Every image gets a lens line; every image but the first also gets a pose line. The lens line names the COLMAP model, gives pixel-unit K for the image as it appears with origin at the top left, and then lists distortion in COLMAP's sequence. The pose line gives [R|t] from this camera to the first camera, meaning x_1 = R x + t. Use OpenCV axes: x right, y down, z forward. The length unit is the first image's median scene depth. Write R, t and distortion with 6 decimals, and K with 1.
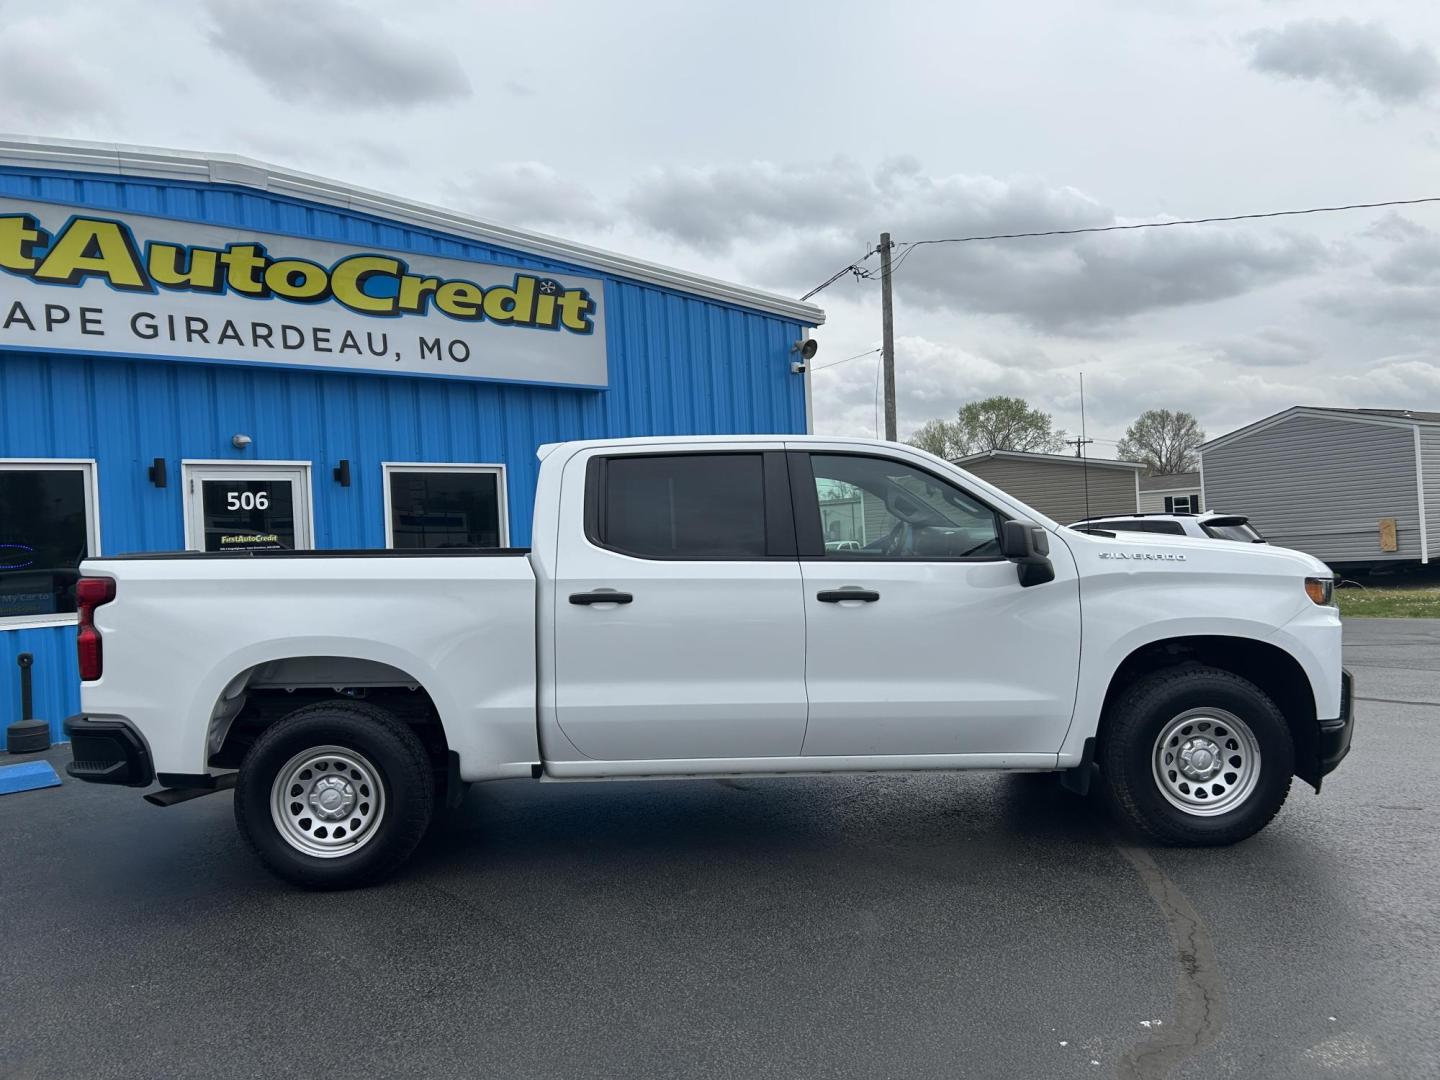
lens RADIAL K [[1135.6, 0, 708.6], [0, 1135.6, 566.9], [0, 0, 1]] dist [0.099183, -0.089416]
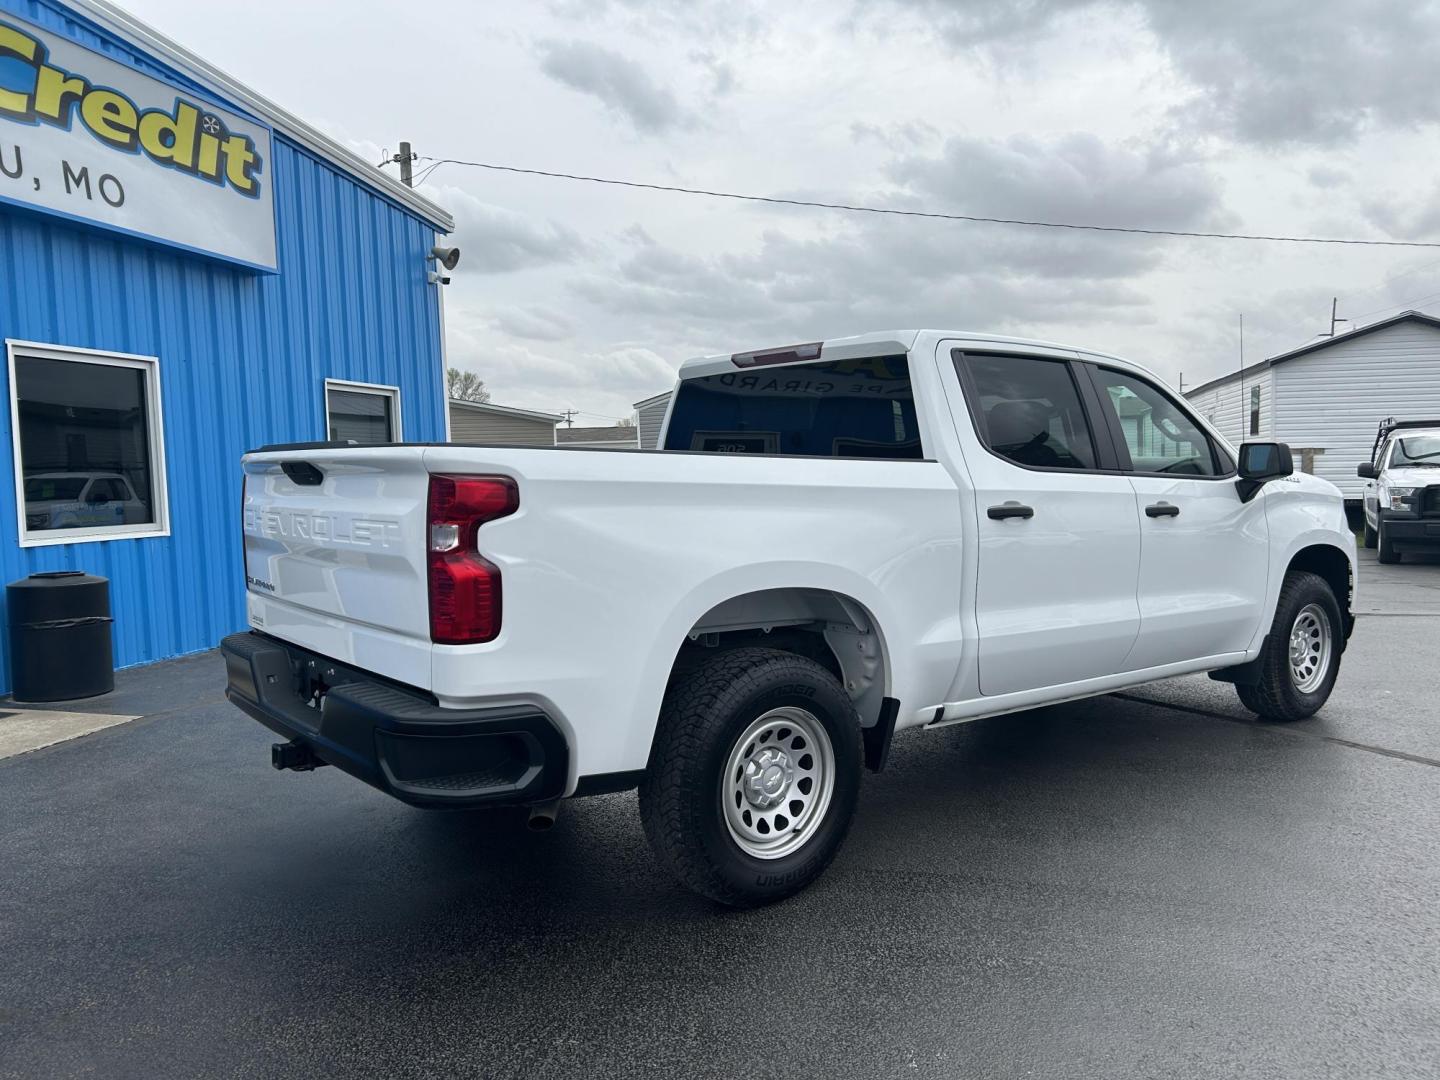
lens RADIAL K [[1135.6, 0, 729.5], [0, 1135.6, 556.4], [0, 0, 1]] dist [0.099183, -0.089416]
pose [[0.787258, -0.021039, 0.616265, -0.367882], [0.002615, 0.999523, 0.030782, 0.015435], [-0.616619, -0.022622, 0.786937, 0.198311]]
